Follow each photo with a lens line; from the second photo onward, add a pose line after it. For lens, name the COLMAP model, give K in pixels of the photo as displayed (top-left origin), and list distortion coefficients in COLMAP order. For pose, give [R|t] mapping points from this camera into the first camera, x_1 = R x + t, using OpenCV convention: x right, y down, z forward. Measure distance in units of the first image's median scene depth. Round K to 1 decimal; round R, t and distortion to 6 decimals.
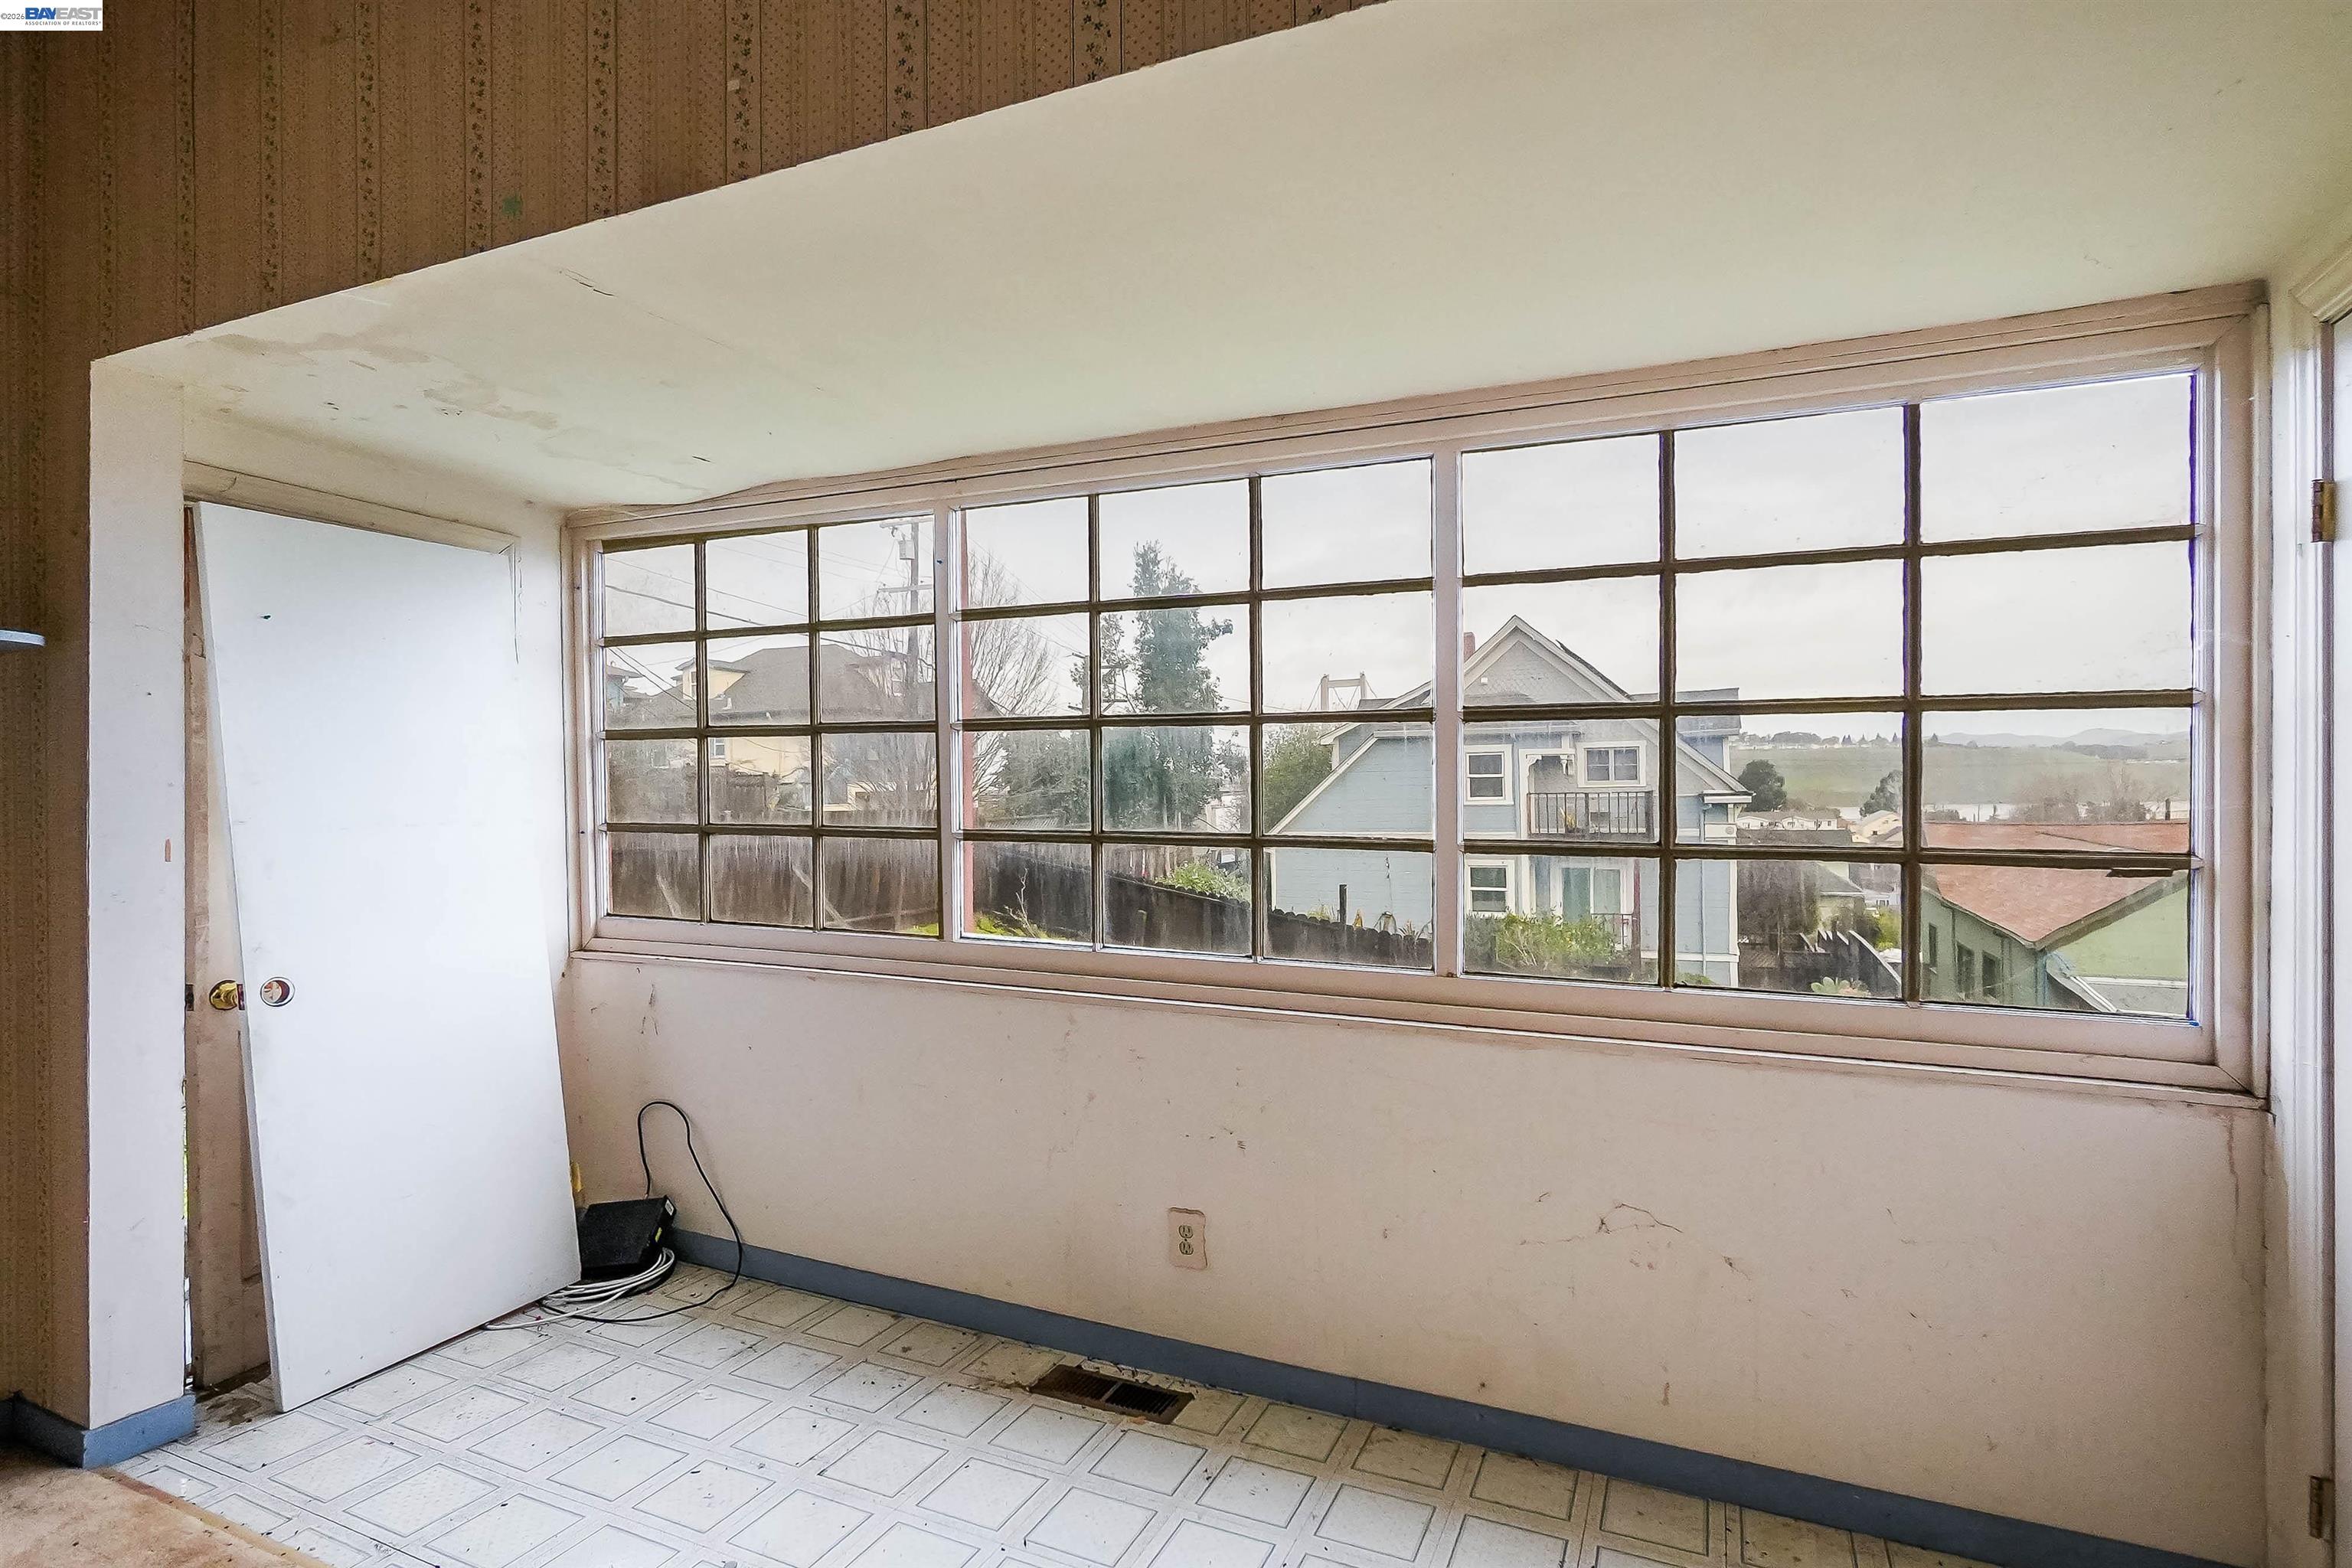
lens RADIAL K [[1121.6, 0, 1111.5], [0, 1121.6, 784.7], [0, 0, 1]] dist [-0.020089, 0.011259]
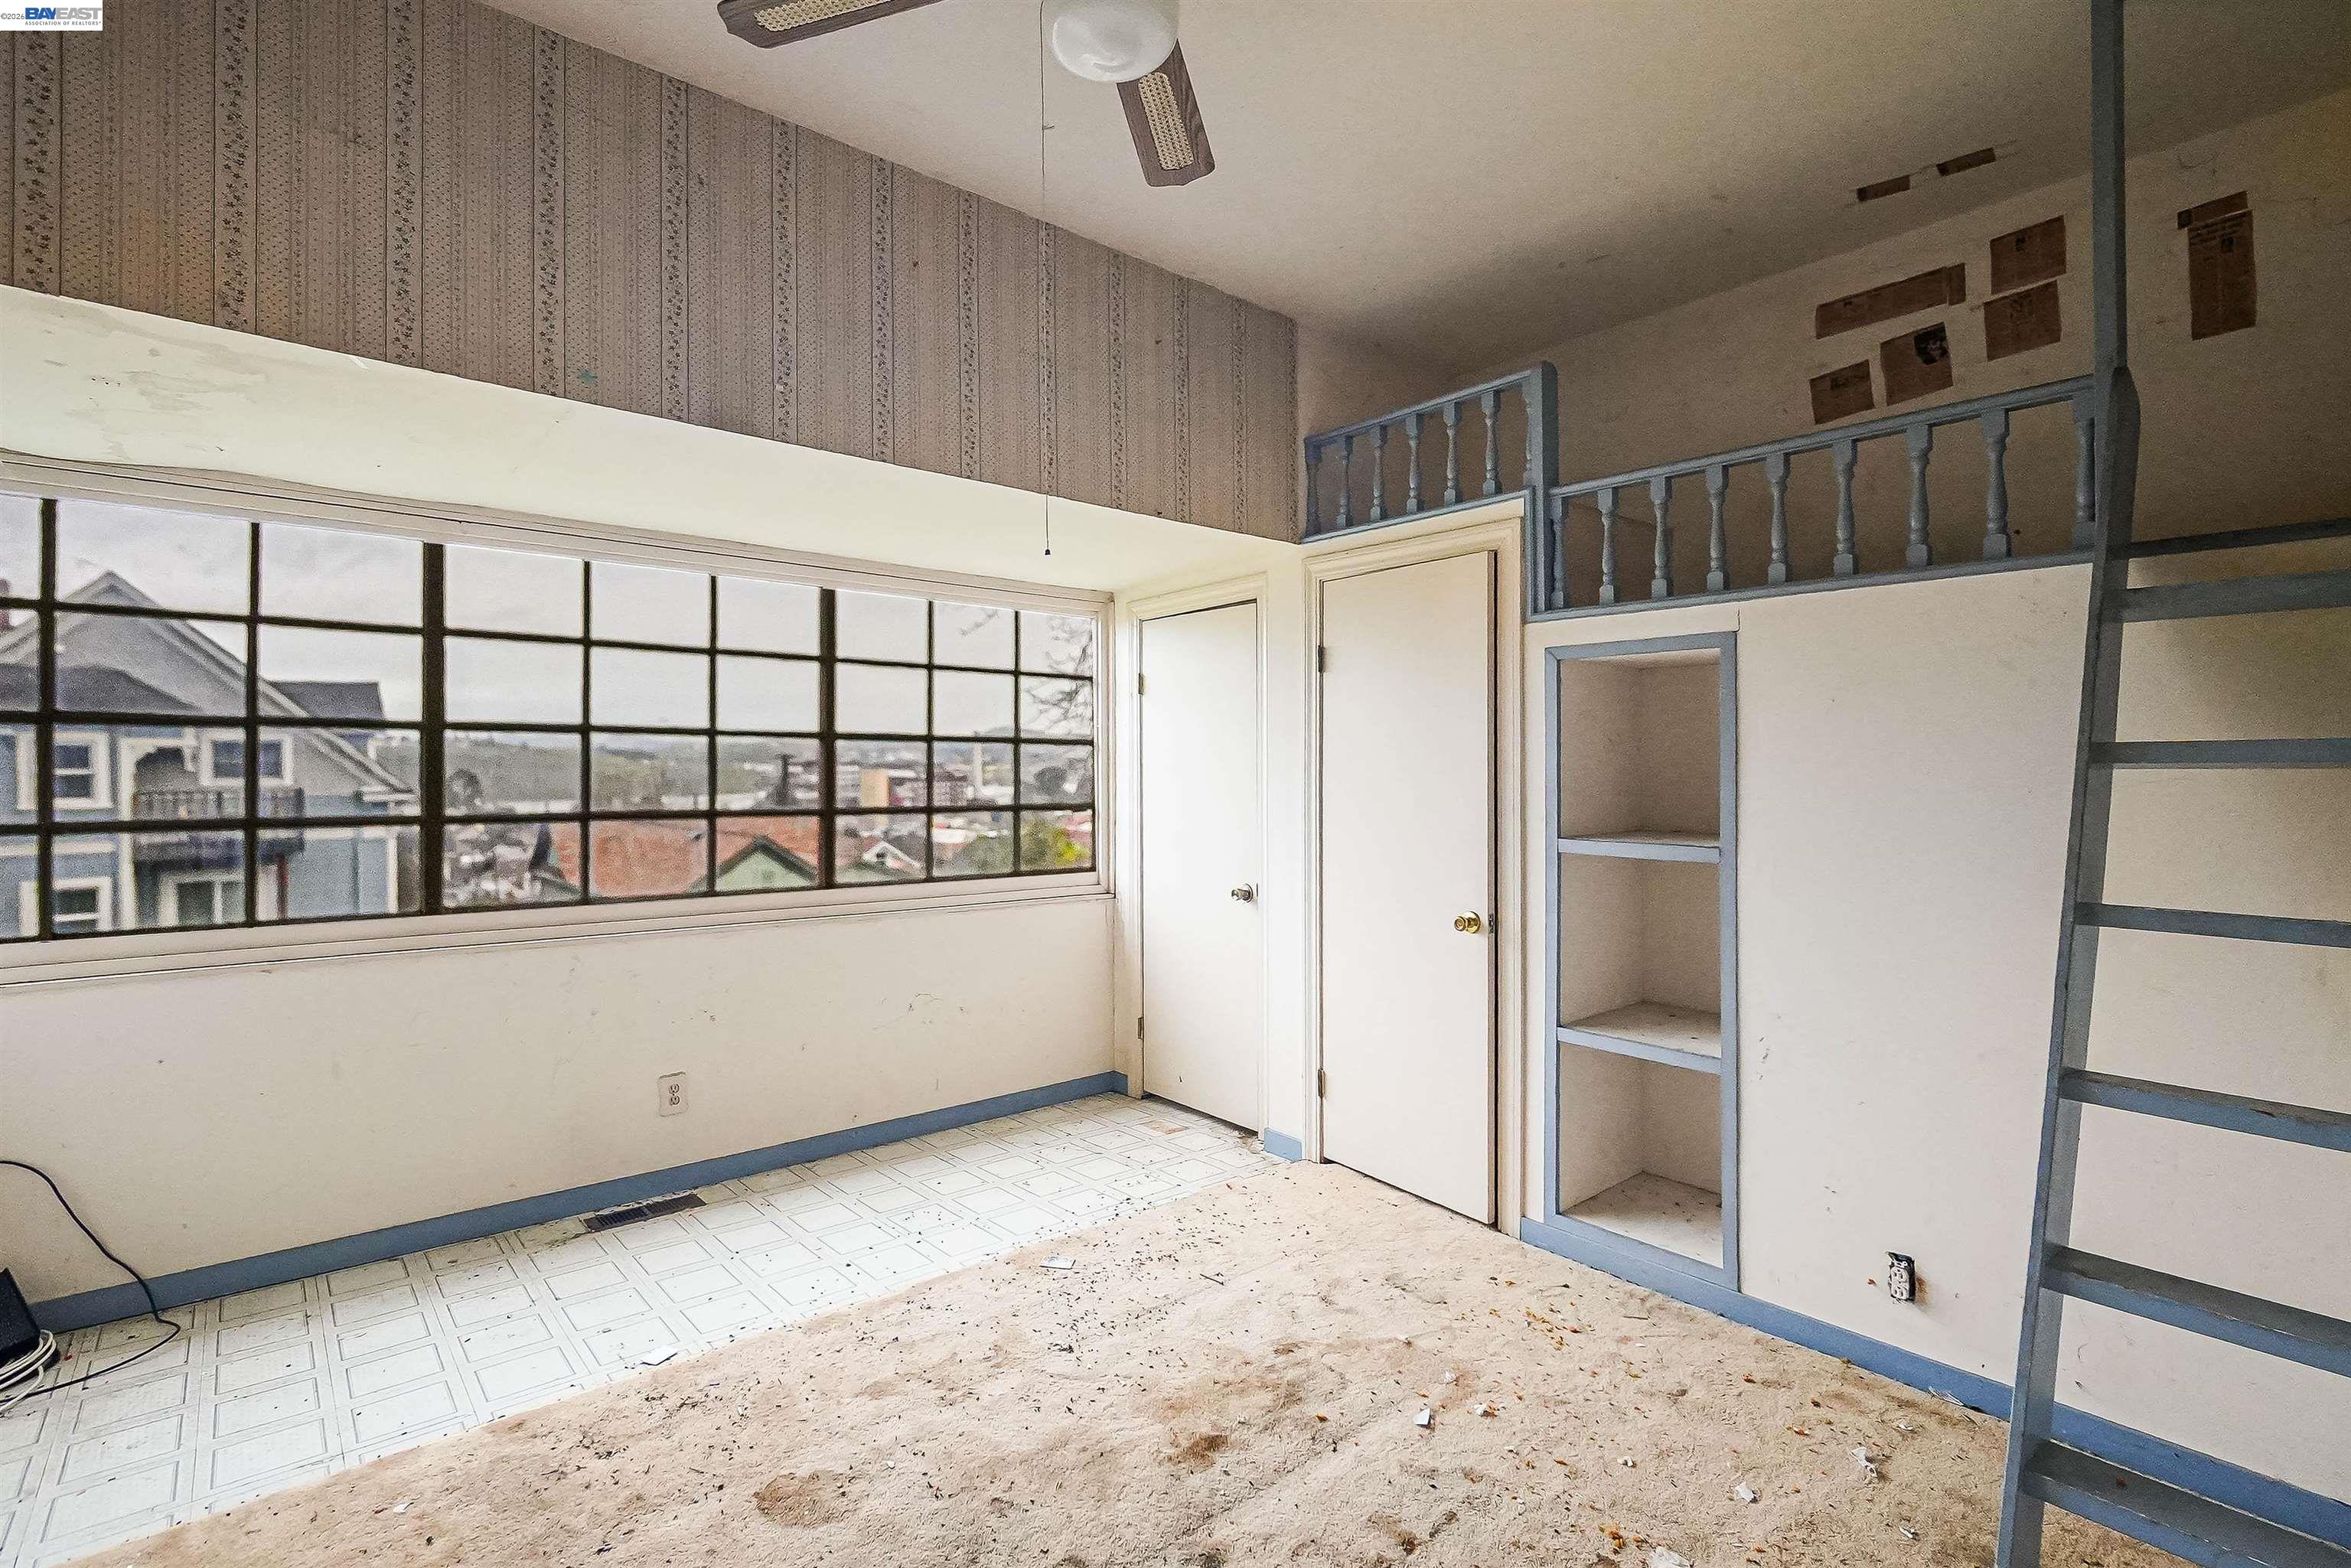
lens RADIAL K [[1078.0, 0, 1169.7], [0, 1078.0, 761.3], [0, 0, 1]] dist [0.001060, 0.000383]
pose [[0.424805, 0.013170, 0.905189, -1.002155], [0.004230, 0.999854, -0.016532, 0.004156], [-0.905275, 0.010851, 0.424688, -0.185902]]
